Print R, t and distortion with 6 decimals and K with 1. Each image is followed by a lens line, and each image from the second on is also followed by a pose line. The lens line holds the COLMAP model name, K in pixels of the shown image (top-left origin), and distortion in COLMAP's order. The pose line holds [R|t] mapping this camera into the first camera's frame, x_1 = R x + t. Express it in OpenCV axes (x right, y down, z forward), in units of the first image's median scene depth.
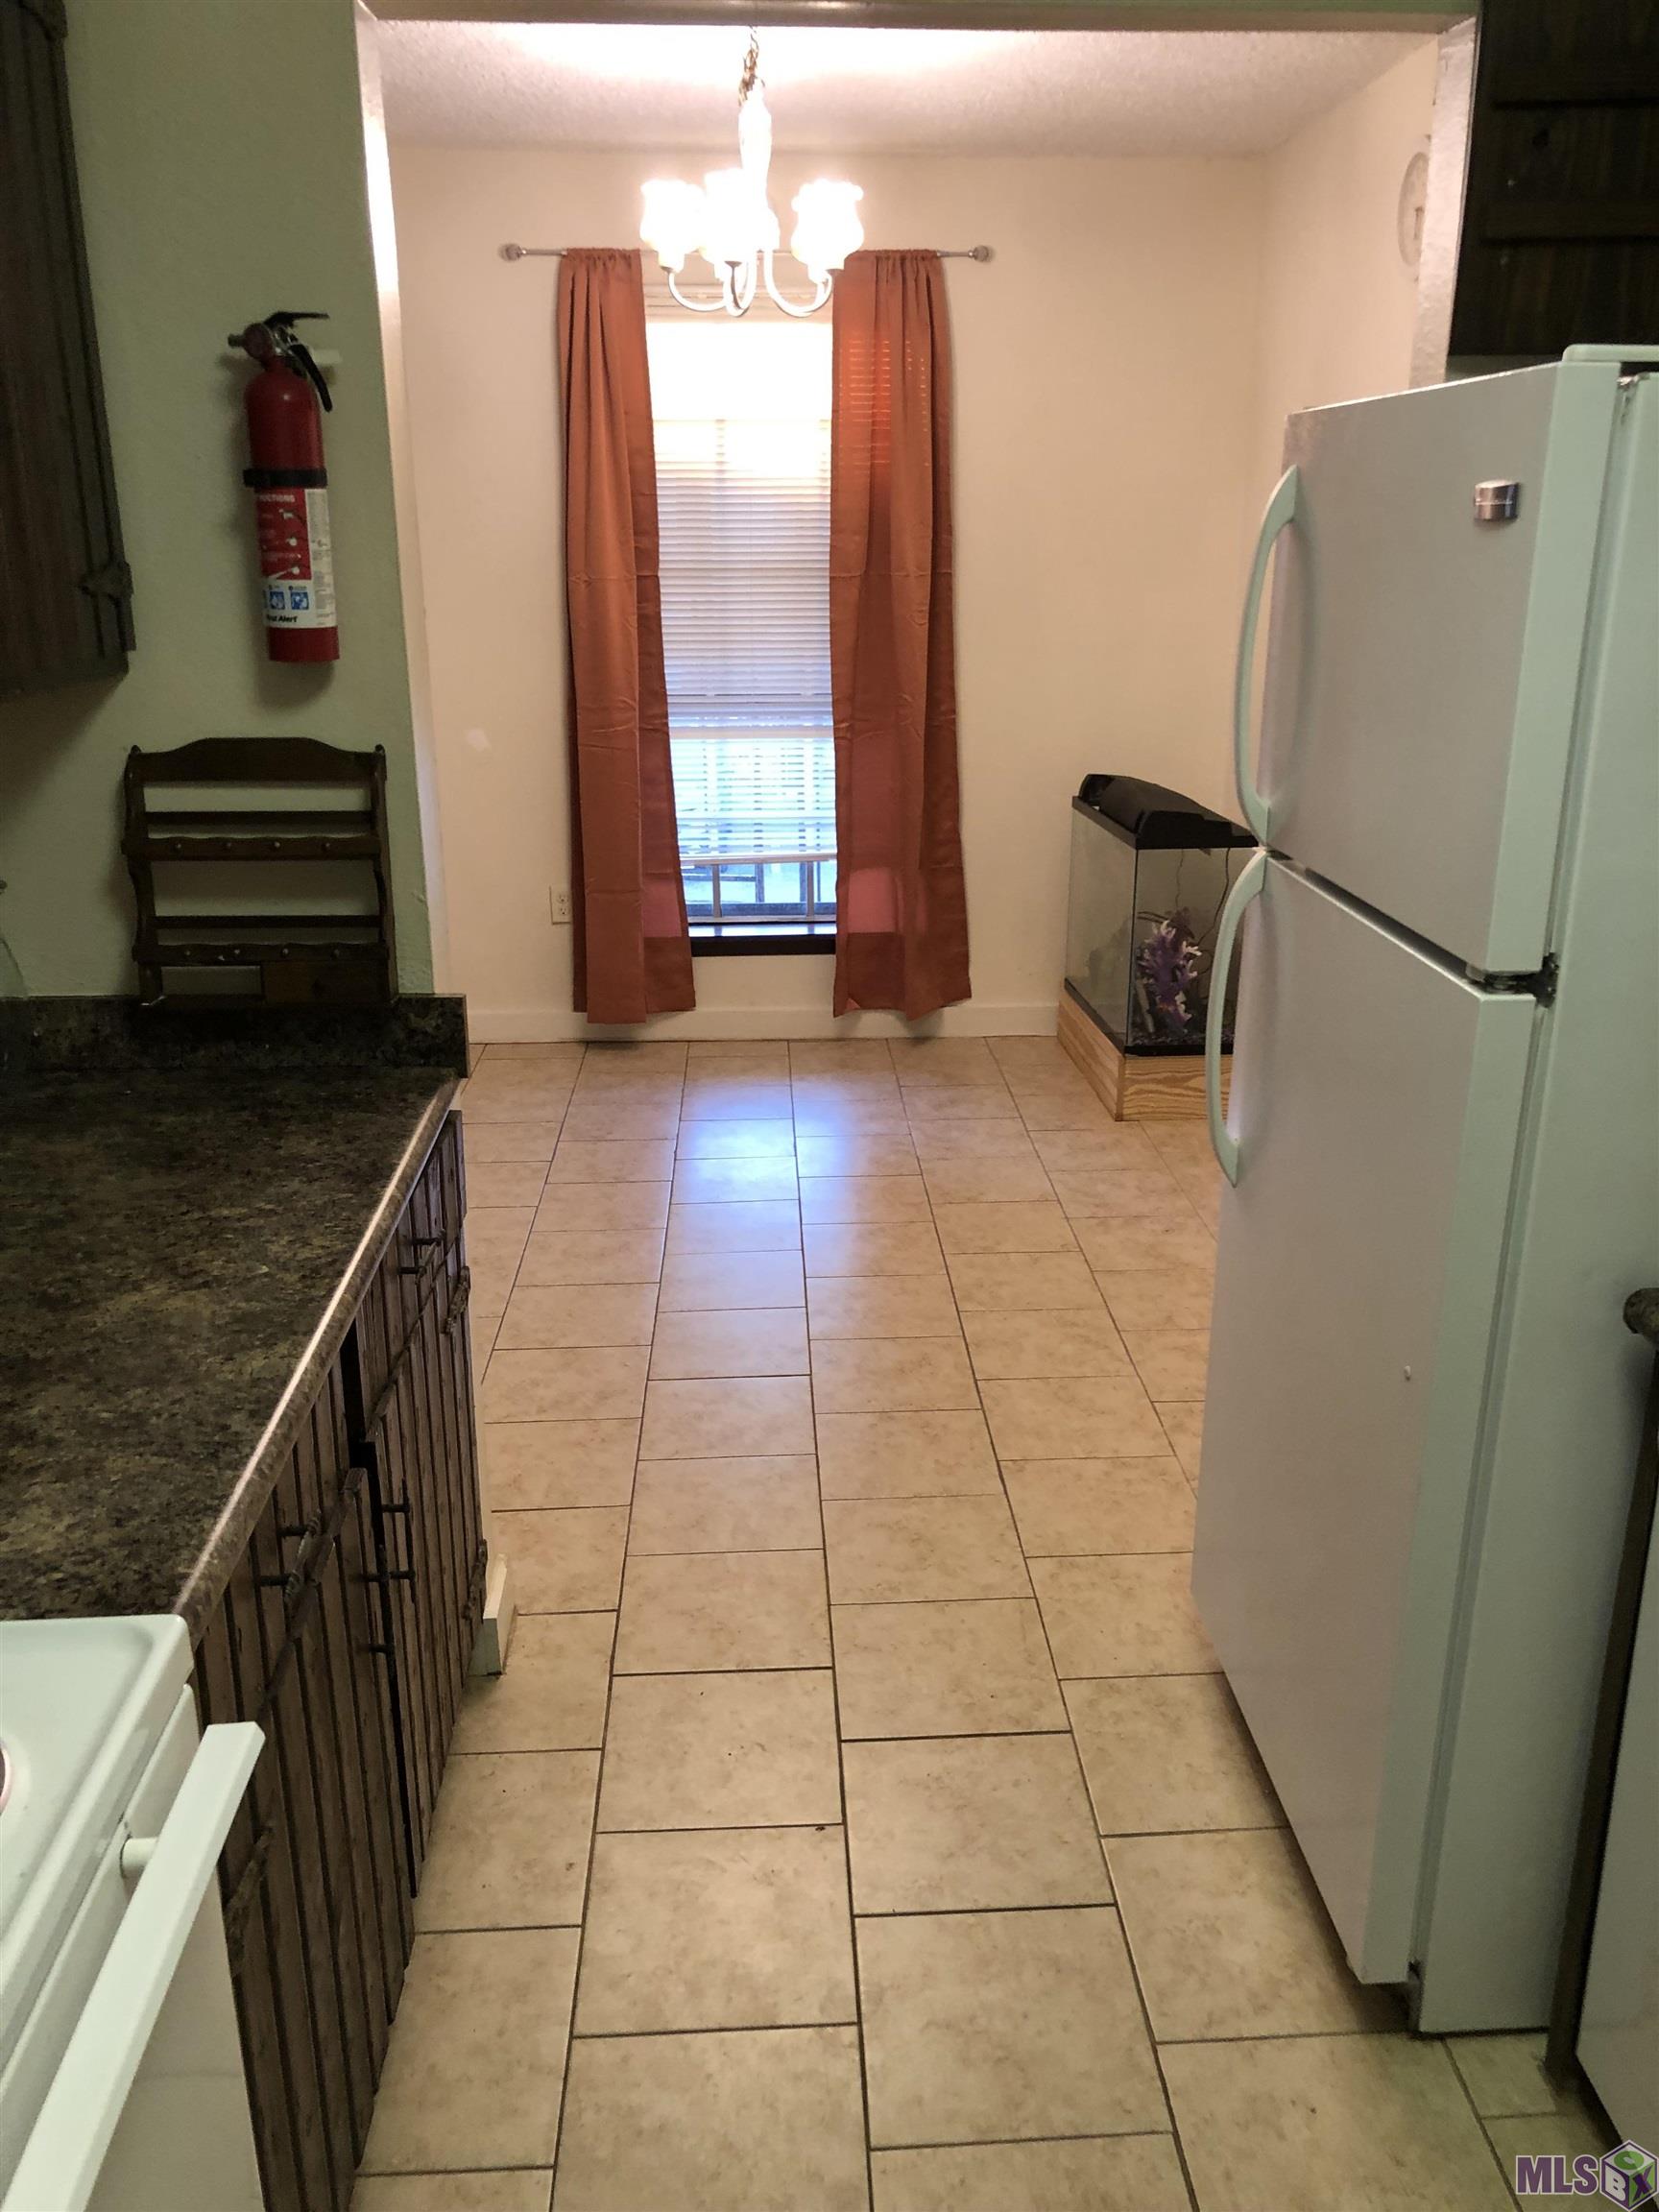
lens RADIAL K [[1779.6, 0, 835.9], [0, 1779.6, 1115.3], [0, 0, 1]] dist [0.027000, -0.010413]
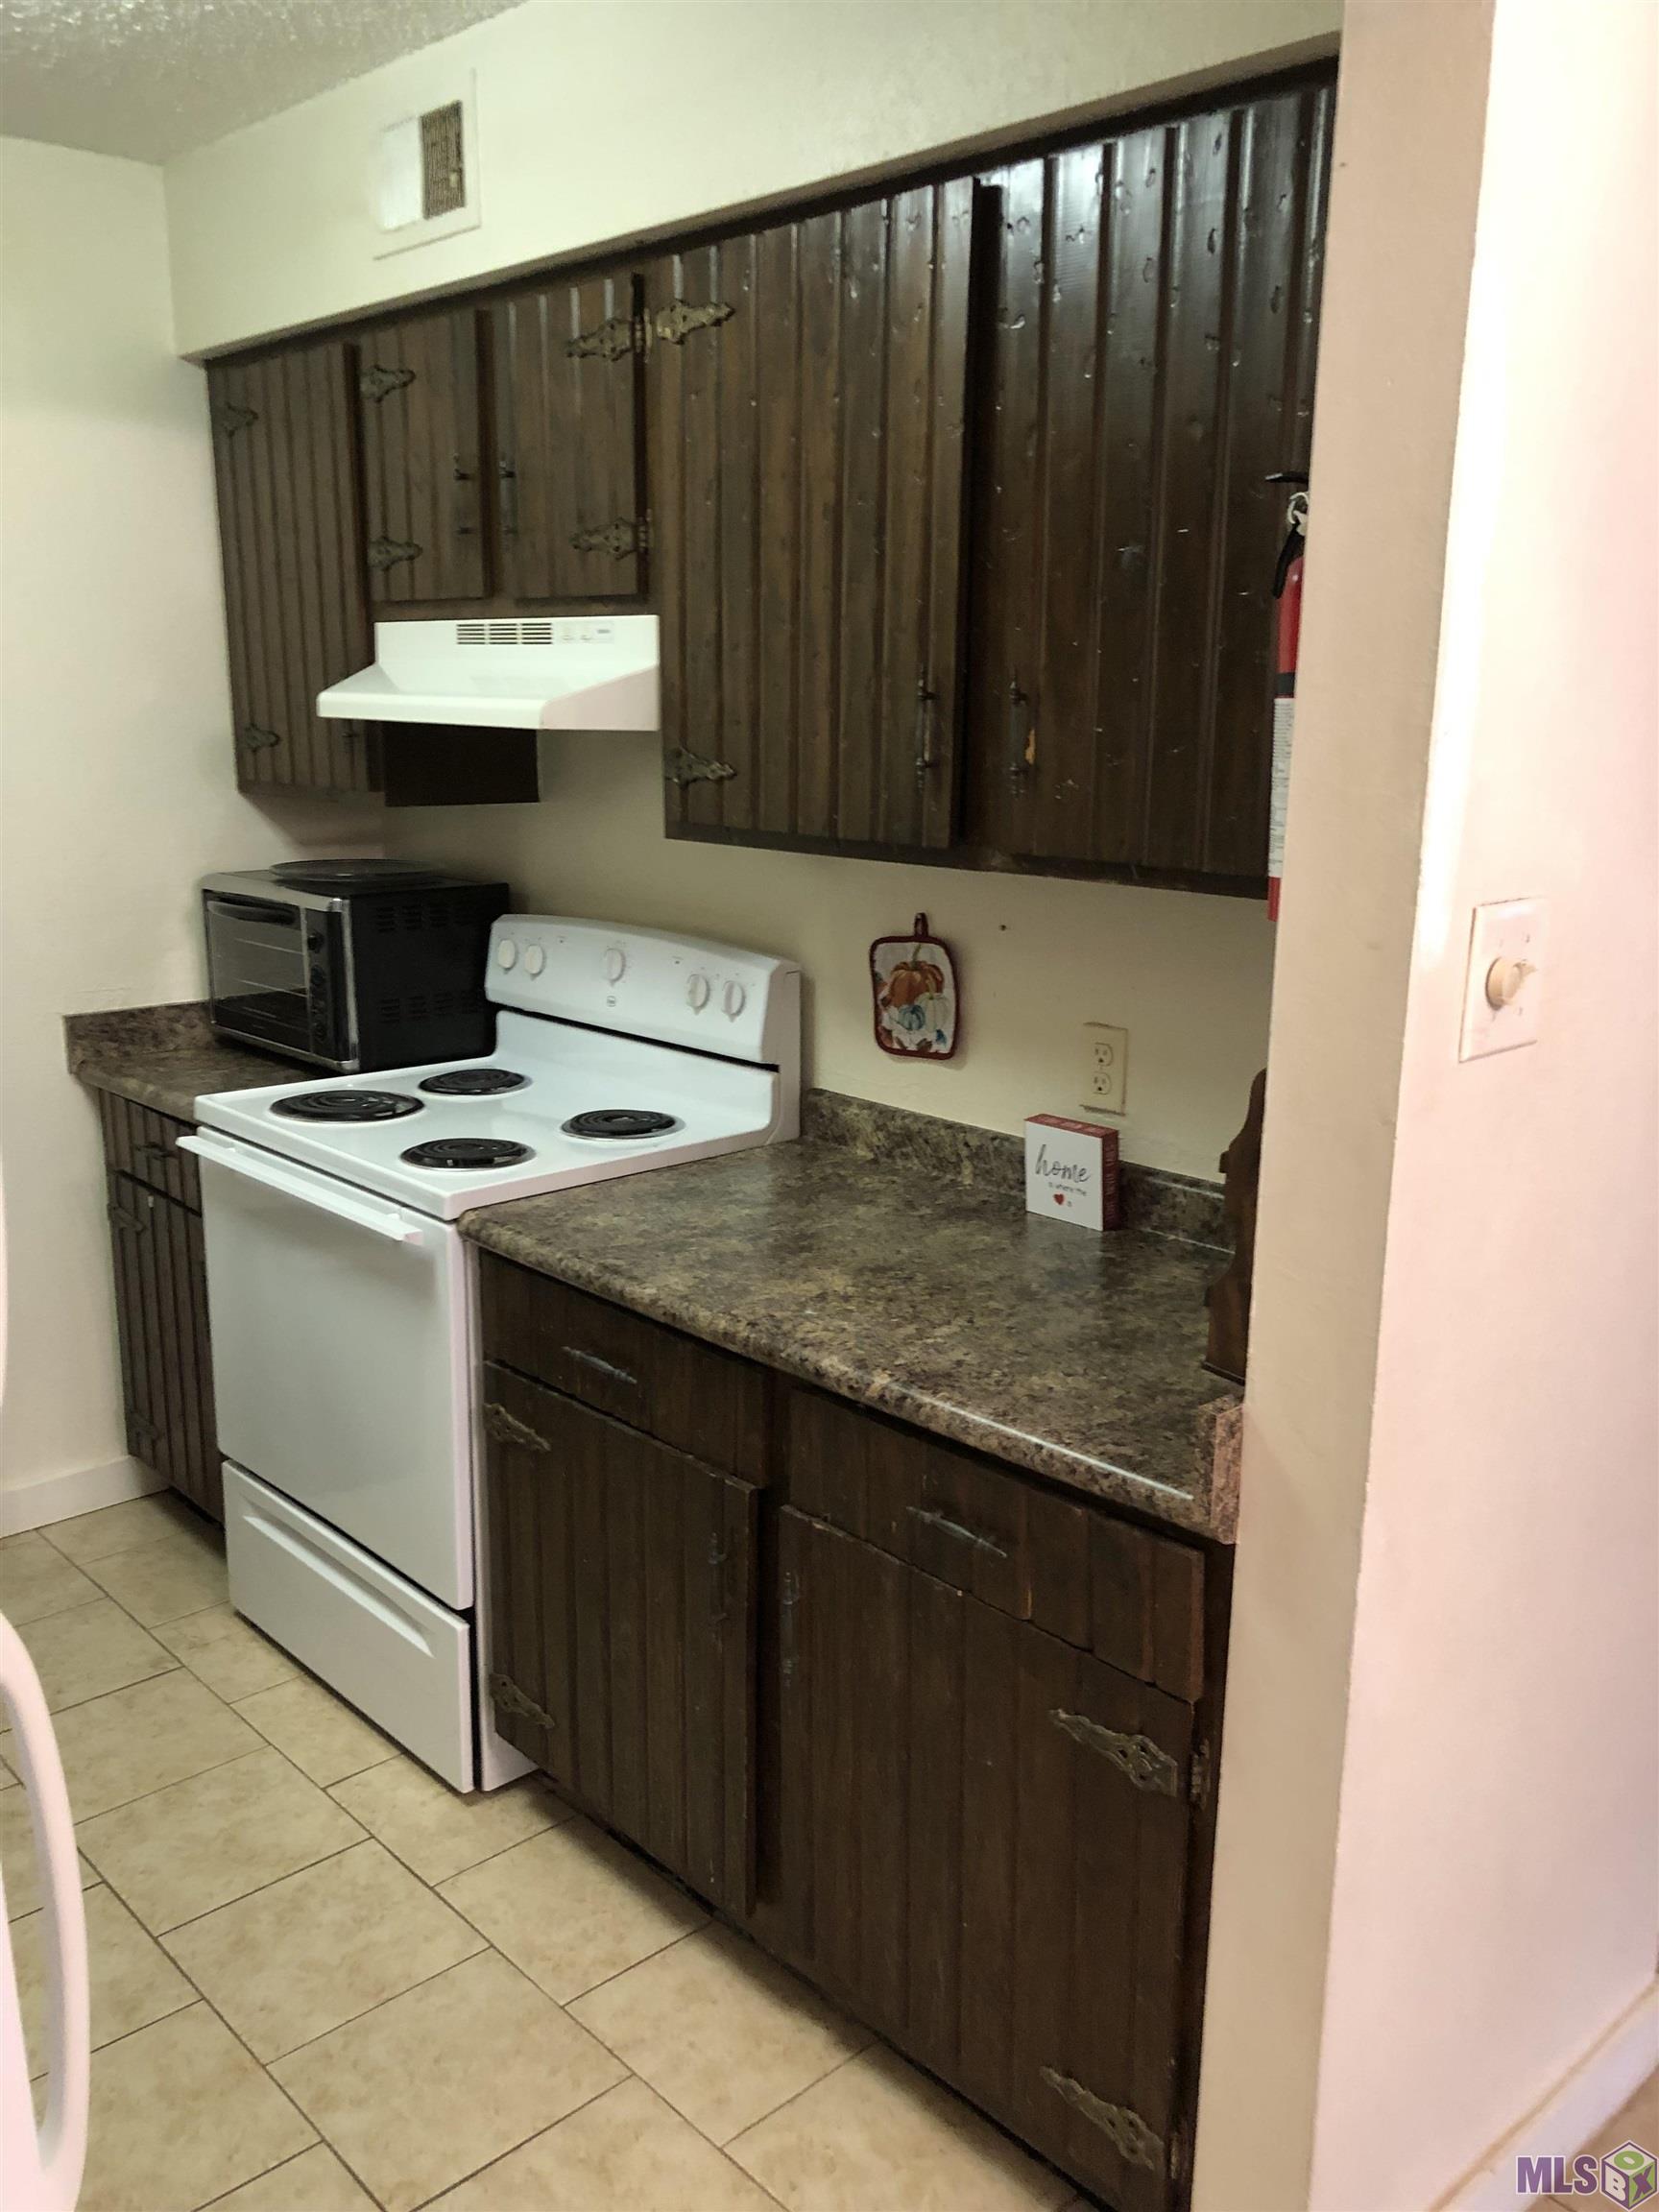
lens RADIAL K [[1779.6, 0, 830.4], [0, 1779.6, 1104.2], [0, 0, 1]] dist [0.027000, -0.010413]
pose [[-0.765561, 0.138961, -0.628177, 0.397284], [-0.213382, 0.866285, 0.451683, -0.563207], [0.606947, 0.479833, -0.633542, 1.624658]]
